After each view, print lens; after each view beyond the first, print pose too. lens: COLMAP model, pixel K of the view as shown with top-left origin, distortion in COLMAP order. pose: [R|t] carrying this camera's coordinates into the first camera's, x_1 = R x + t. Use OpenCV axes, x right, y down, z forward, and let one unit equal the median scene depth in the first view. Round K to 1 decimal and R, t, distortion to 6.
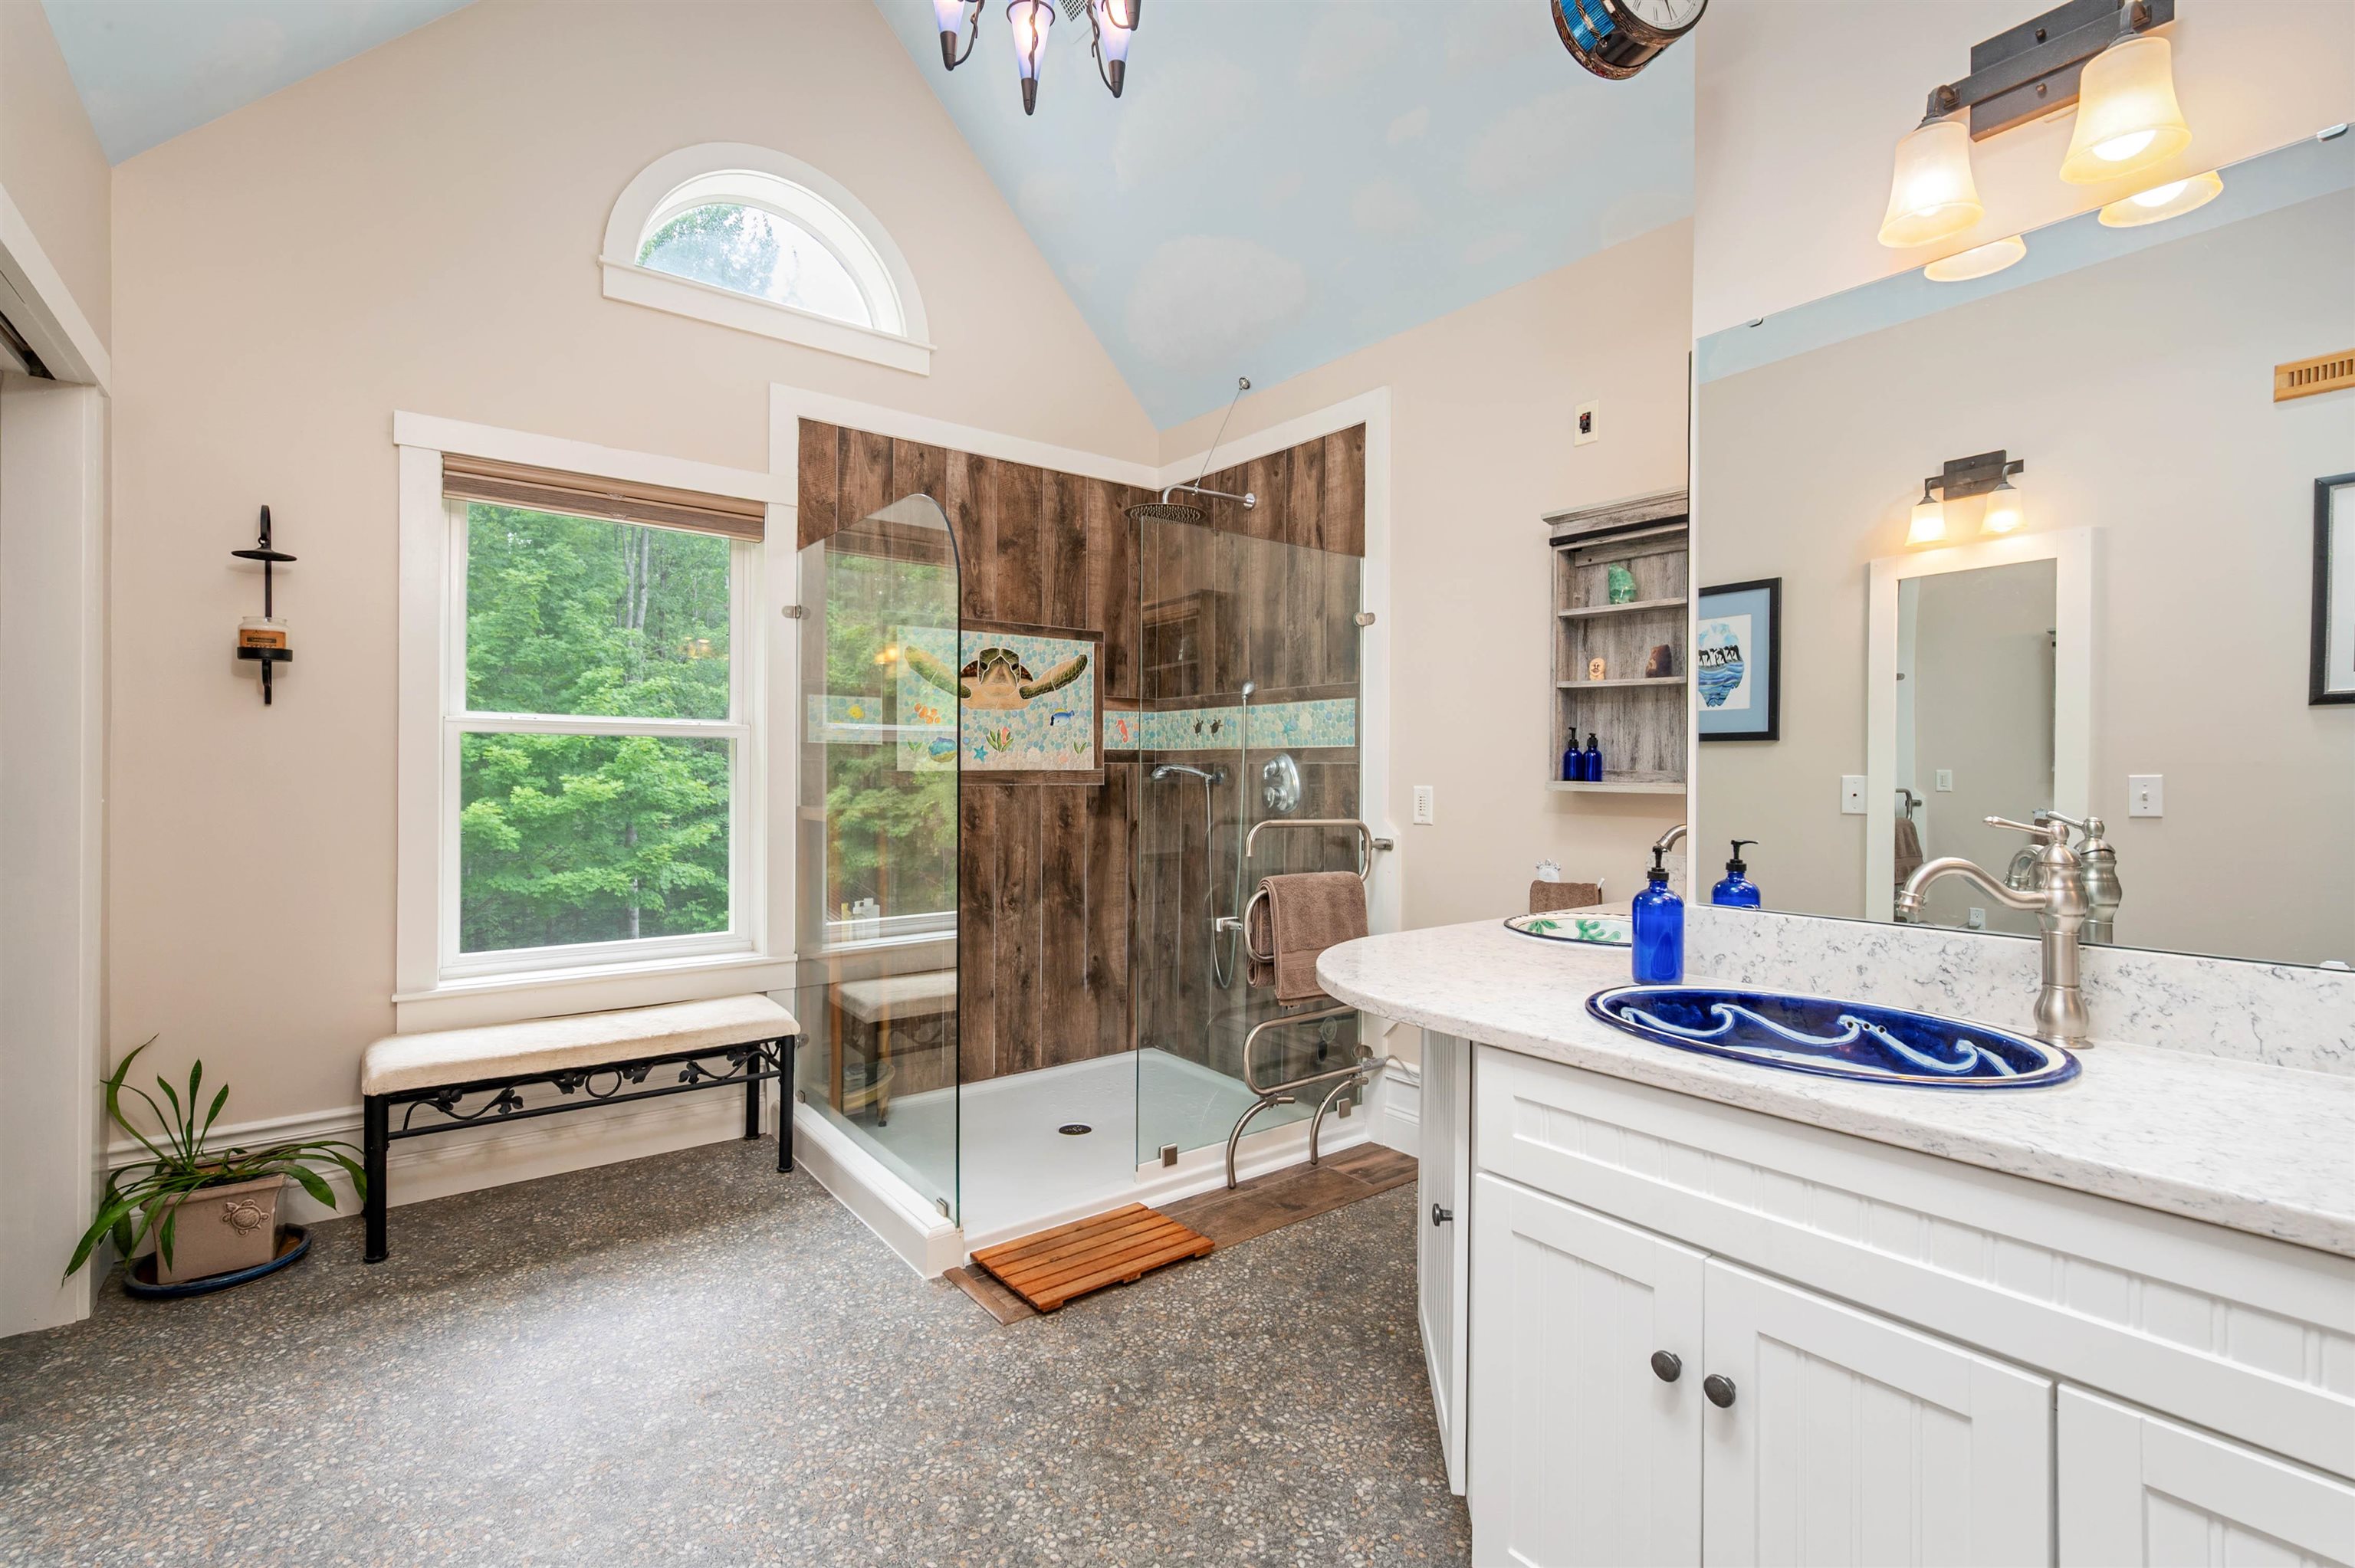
lens RADIAL K [[1051.4, 0, 1177.5], [0, 1051.4, 784.0], [0, 0, 1]] dist [-0.002778, -0.000154]
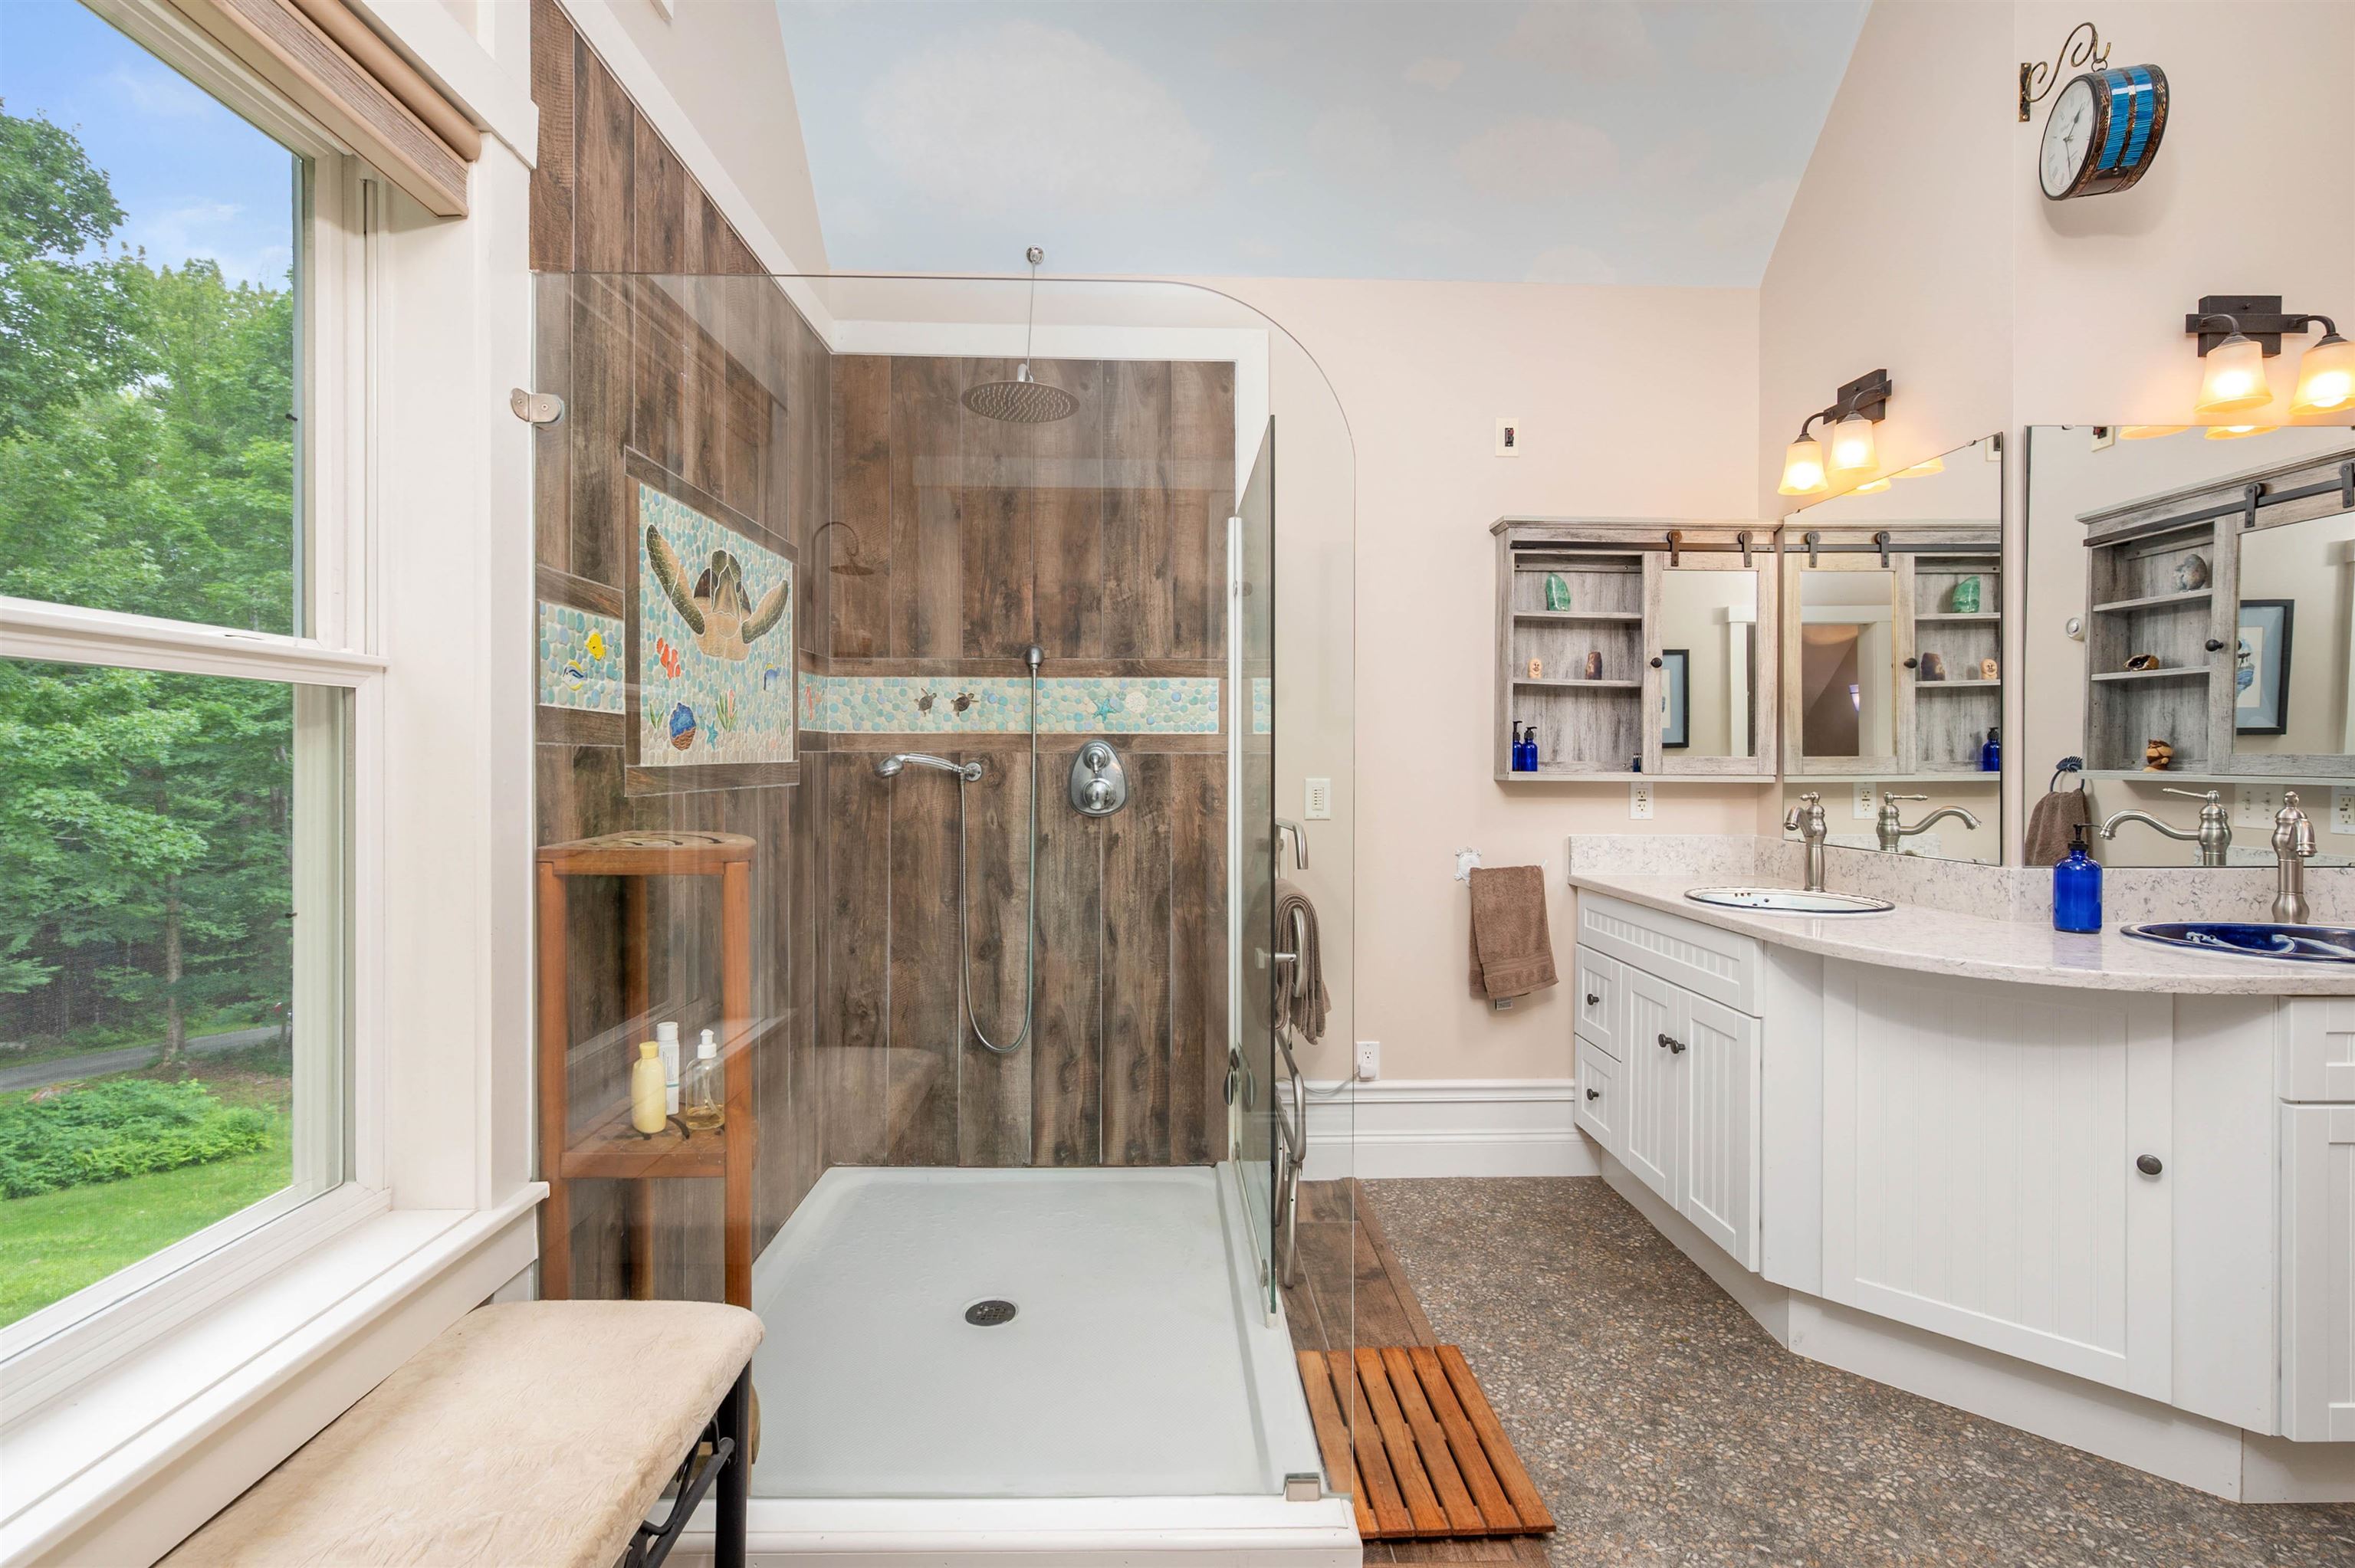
lens RADIAL K [[1060.1, 0, 1173.0], [0, 1060.1, 773.1], [0, 0, 1]] dist [0.001314, 0.000385]
pose [[0.589045, -0.014465, 0.807971, -0.565759], [0.011498, 0.999889, 0.009518, -0.012247], [-0.808018, 0.003684, 0.589146, 0.523094]]
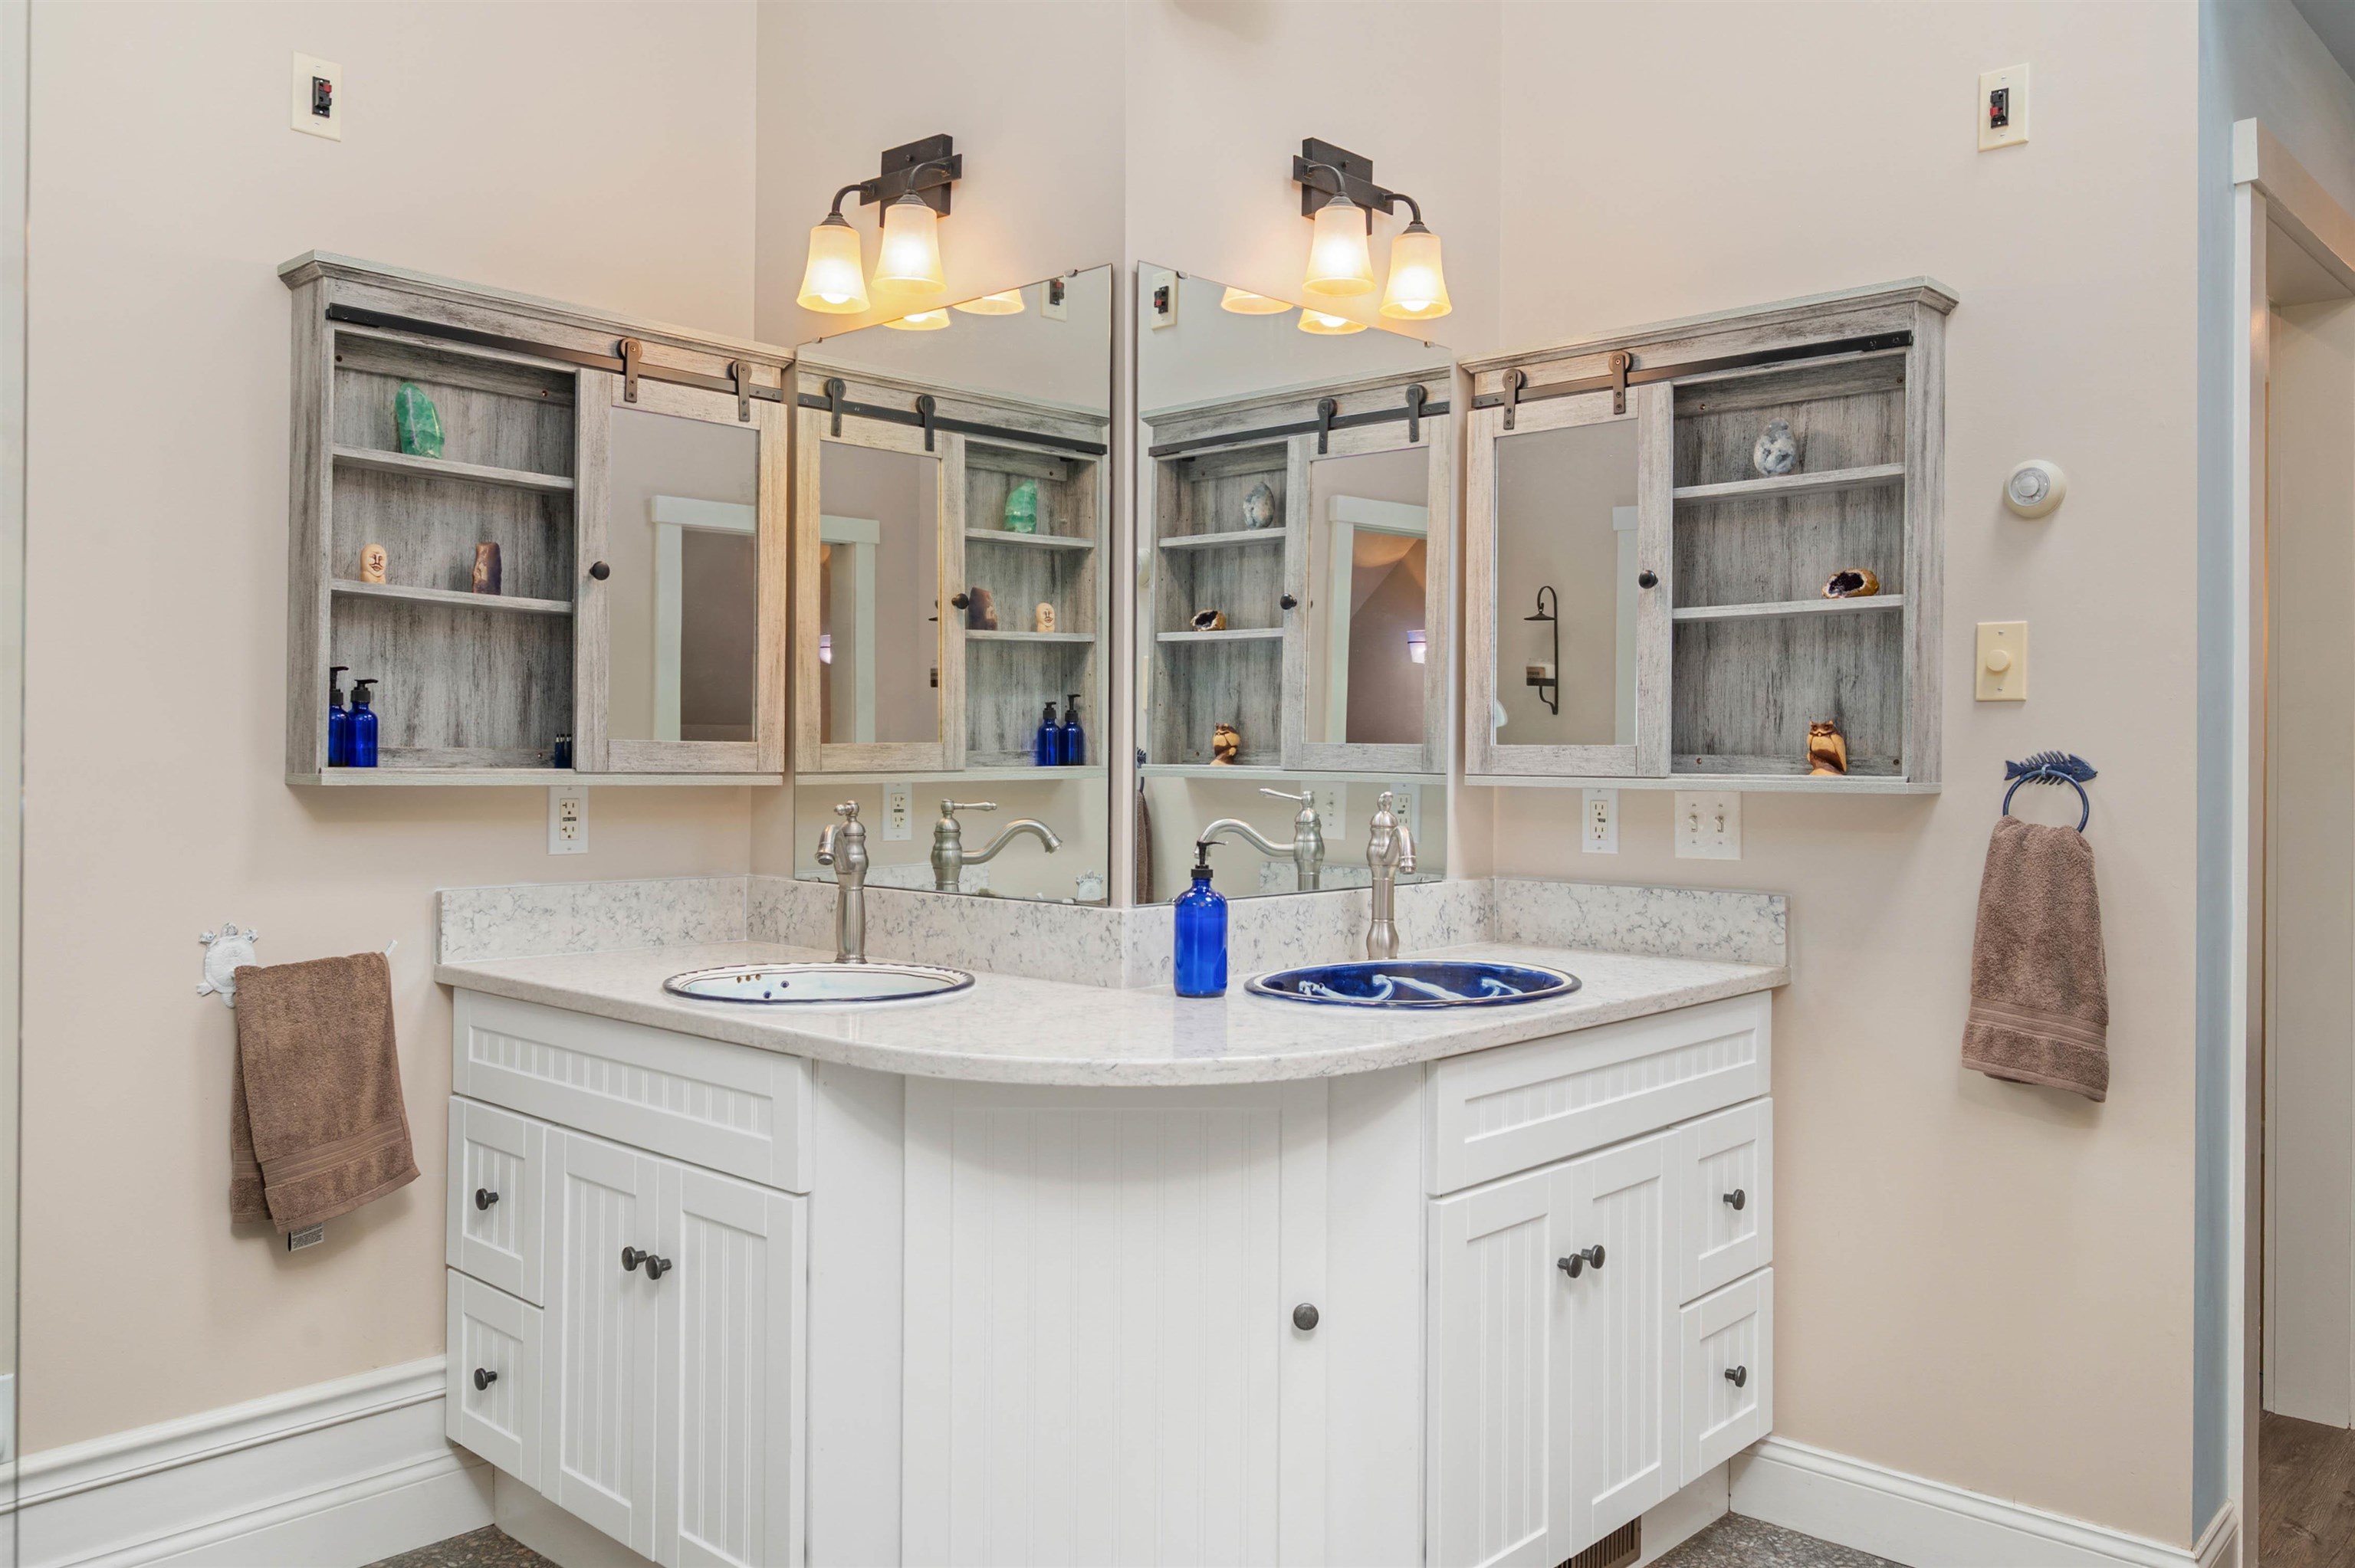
lens RADIAL K [[1781.0, 0, 1173.1], [0, 1781.0, 754.8], [0, 0, 1]] dist [0.000469, -0.002935]
pose [[-0.163914, -0.006612, 0.986452, -0.473223], [0.003789, 0.999966, 0.007332, -0.011284], [-0.986467, 0.004940, -0.163884, 0.589200]]
